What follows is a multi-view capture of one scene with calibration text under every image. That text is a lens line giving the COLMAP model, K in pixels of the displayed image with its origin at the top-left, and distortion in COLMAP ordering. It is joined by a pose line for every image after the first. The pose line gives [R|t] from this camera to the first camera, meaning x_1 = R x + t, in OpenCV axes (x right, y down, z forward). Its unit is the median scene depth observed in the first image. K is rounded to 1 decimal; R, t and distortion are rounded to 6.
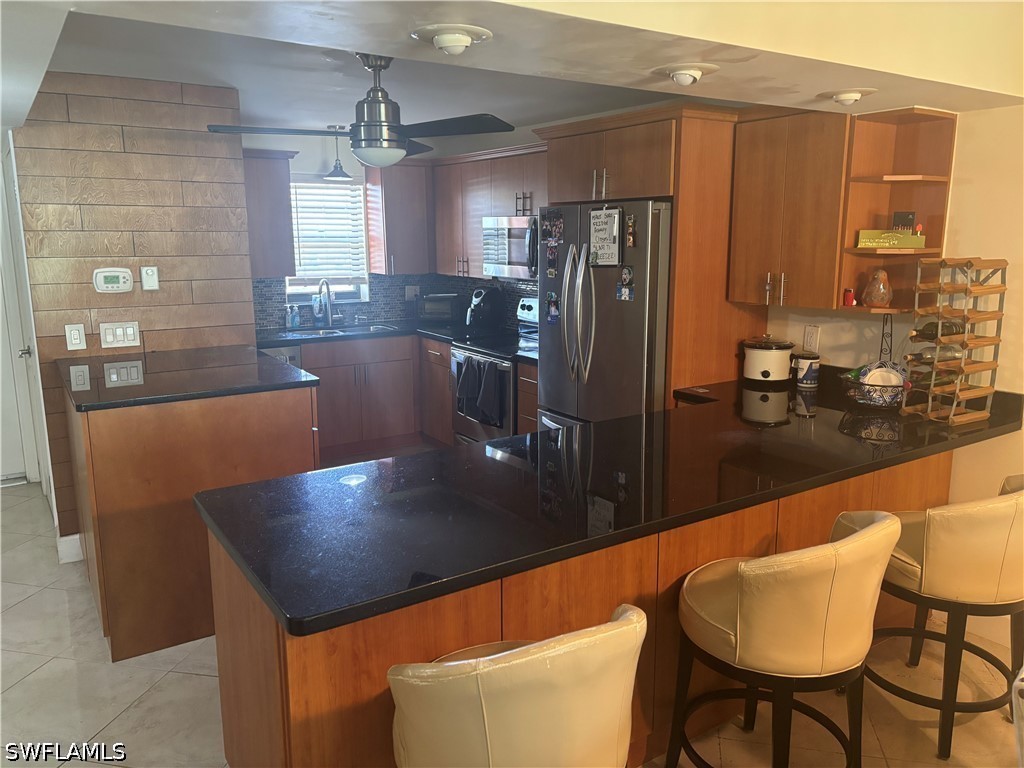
lens RADIAL K [[773.5, 0, 516.9], [0, 773.5, 379.6], [0, 0, 1]] dist [0.063651, -0.060515]
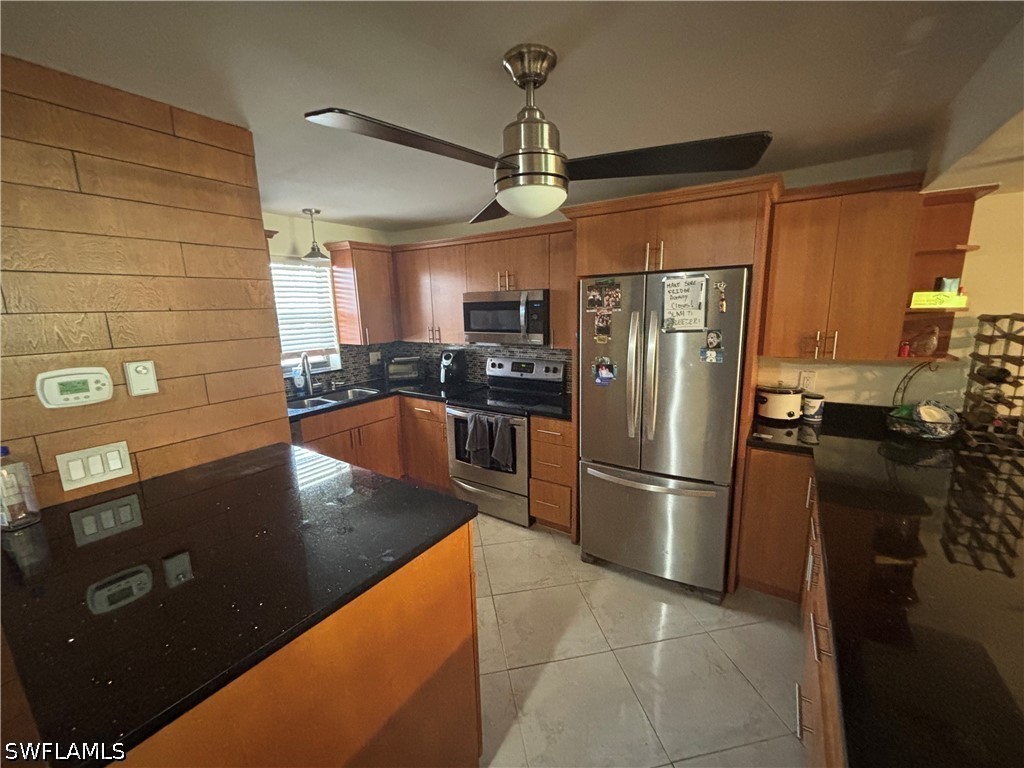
lens RADIAL K [[415.7, 0, 512.0], [0, 415.7, 385.4], [0, 0, 1]] dist [-0.000375, -0.000124]
pose [[0.922335, -0.093084, 0.375011, -0.302964], [0.094634, 0.995409, 0.014327, -0.096866], [-0.374623, 0.022275, 0.926910, 0.530262]]
